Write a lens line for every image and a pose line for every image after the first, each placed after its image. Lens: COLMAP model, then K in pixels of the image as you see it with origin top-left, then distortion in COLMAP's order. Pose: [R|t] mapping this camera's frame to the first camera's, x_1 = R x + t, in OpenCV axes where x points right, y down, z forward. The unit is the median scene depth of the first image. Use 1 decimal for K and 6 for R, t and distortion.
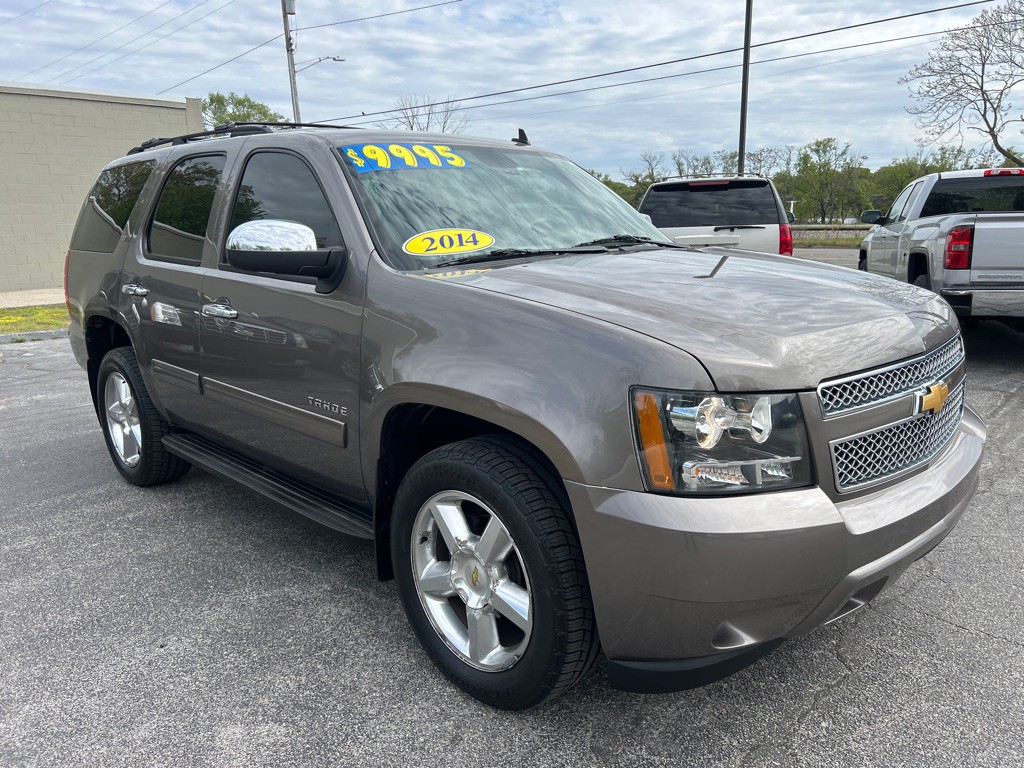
lens RADIAL K [[767.3, 0, 504.7], [0, 767.3, 384.9], [0, 0, 1]] dist [0.019126, -0.020213]
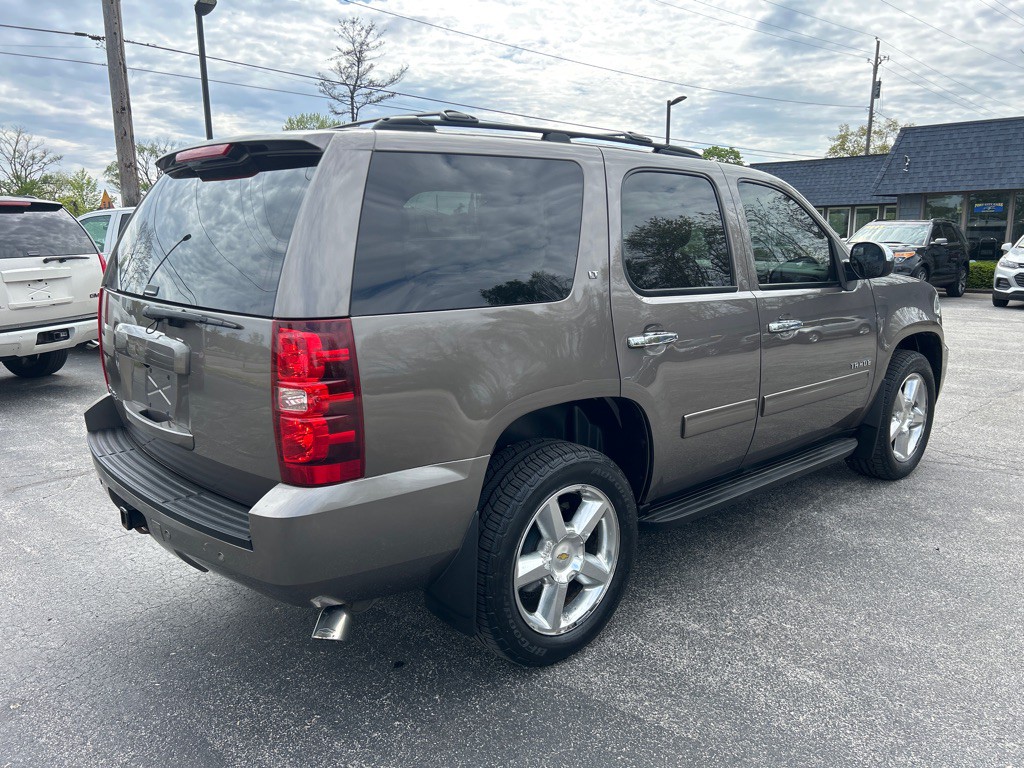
lens RADIAL K [[767.3, 0, 514.1], [0, 767.3, 385.1], [0, 0, 1]] dist [0.019126, -0.020213]
pose [[0.039612, -0.176829, 0.983444, -1.129275], [0.216776, 0.962297, 0.164295, -0.212492], [-0.975417, 0.206679, 0.076450, 0.998998]]
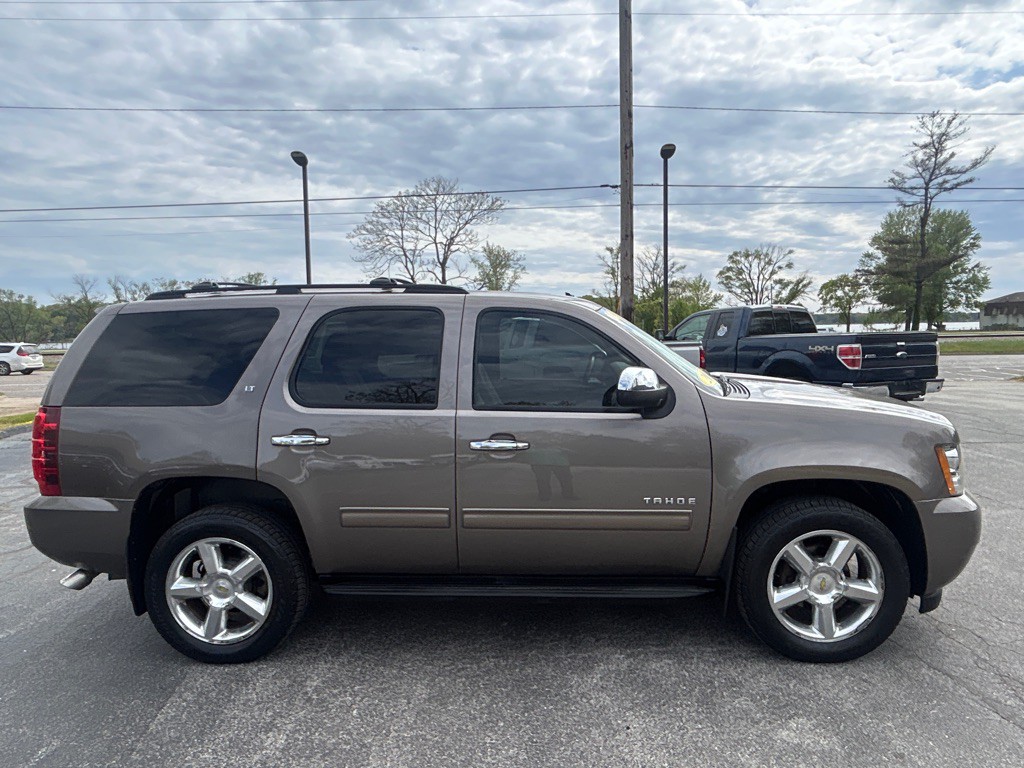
lens RADIAL K [[702.6, 0, 507.1], [0, 702.6, 383.4], [0, 0, 1]] dist [0.008232, -0.021740]
pose [[0.736267, -0.047395, 0.675029, -0.811760], [0.148496, 0.984545, -0.092841, -0.066795], [-0.660196, 0.168595, 0.731927, 0.158659]]
